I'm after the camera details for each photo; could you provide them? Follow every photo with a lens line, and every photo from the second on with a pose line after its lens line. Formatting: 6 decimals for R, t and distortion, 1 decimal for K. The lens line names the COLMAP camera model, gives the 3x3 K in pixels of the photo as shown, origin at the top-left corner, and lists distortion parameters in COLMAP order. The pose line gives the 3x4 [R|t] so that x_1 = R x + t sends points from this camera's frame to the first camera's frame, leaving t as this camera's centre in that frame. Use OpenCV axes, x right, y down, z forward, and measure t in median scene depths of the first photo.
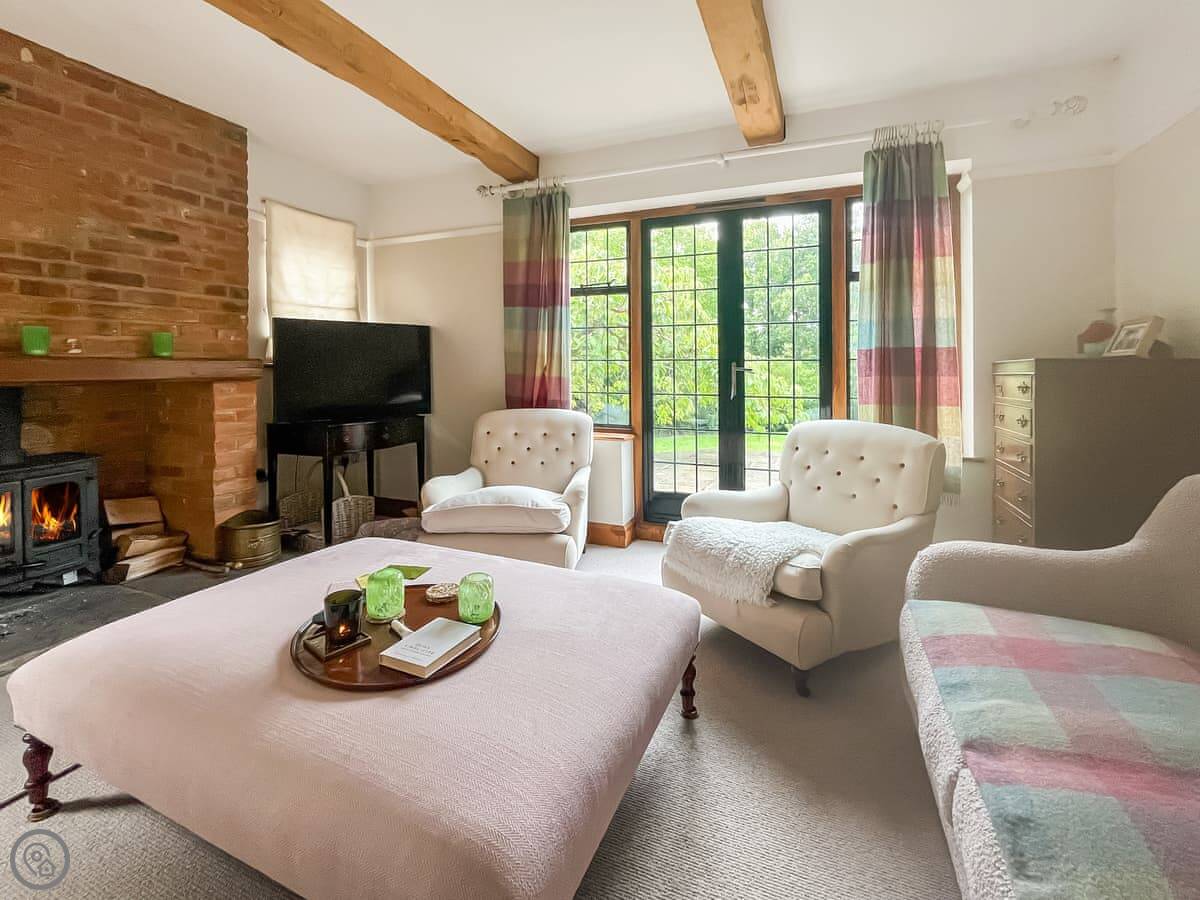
lens RADIAL K [[525.5, 0, 600.0], [0, 525.5, 450.0], [0, 0, 1]] dist [-0.000033, 0.000271]
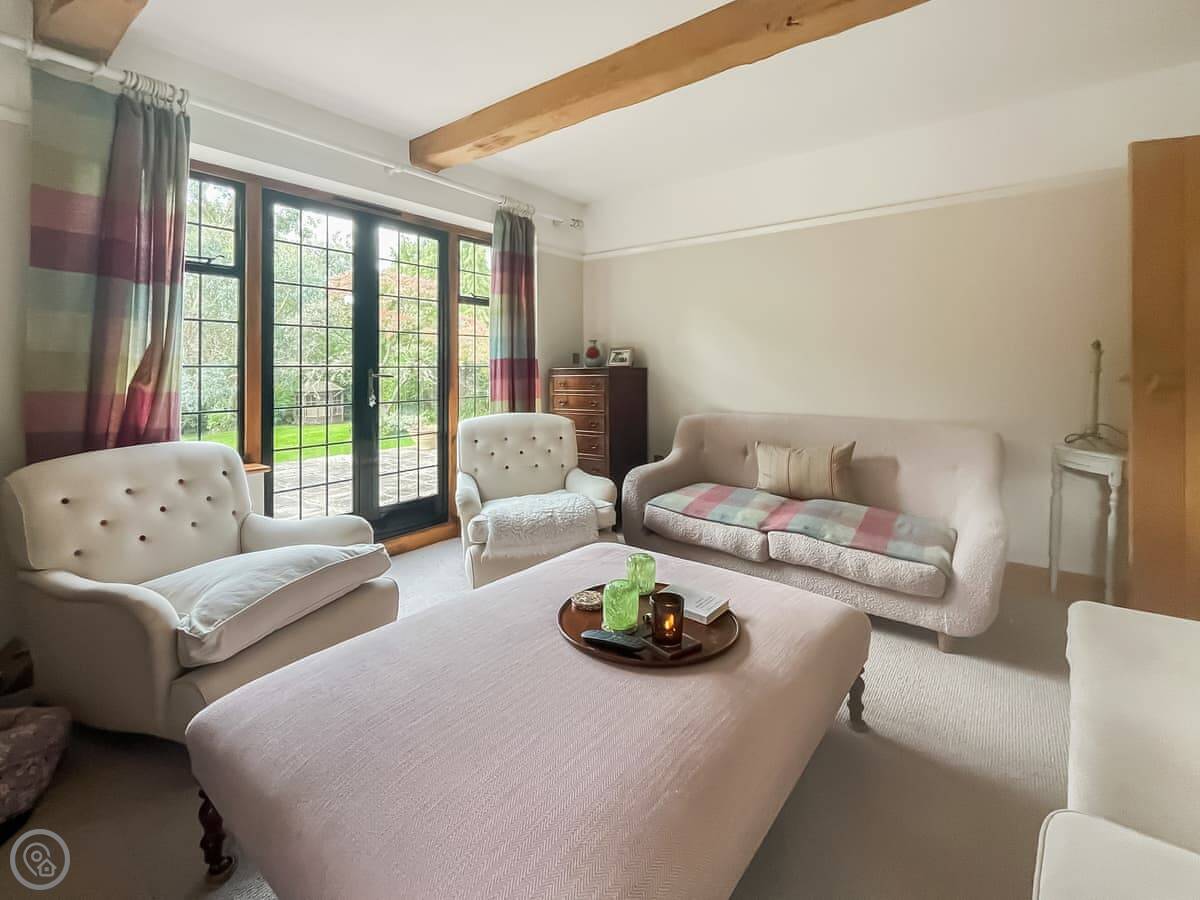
lens RADIAL K [[555.7, 0, 600.0], [0, 555.7, 450.0], [0, 0, 1]] dist [0.020899, -0.000317]
pose [[0.249215, -0.148417, 0.957008, -0.664981], [0.154469, 0.981628, 0.112010, -0.070005], [-0.956050, 0.119914, 0.267562, 0.339926]]
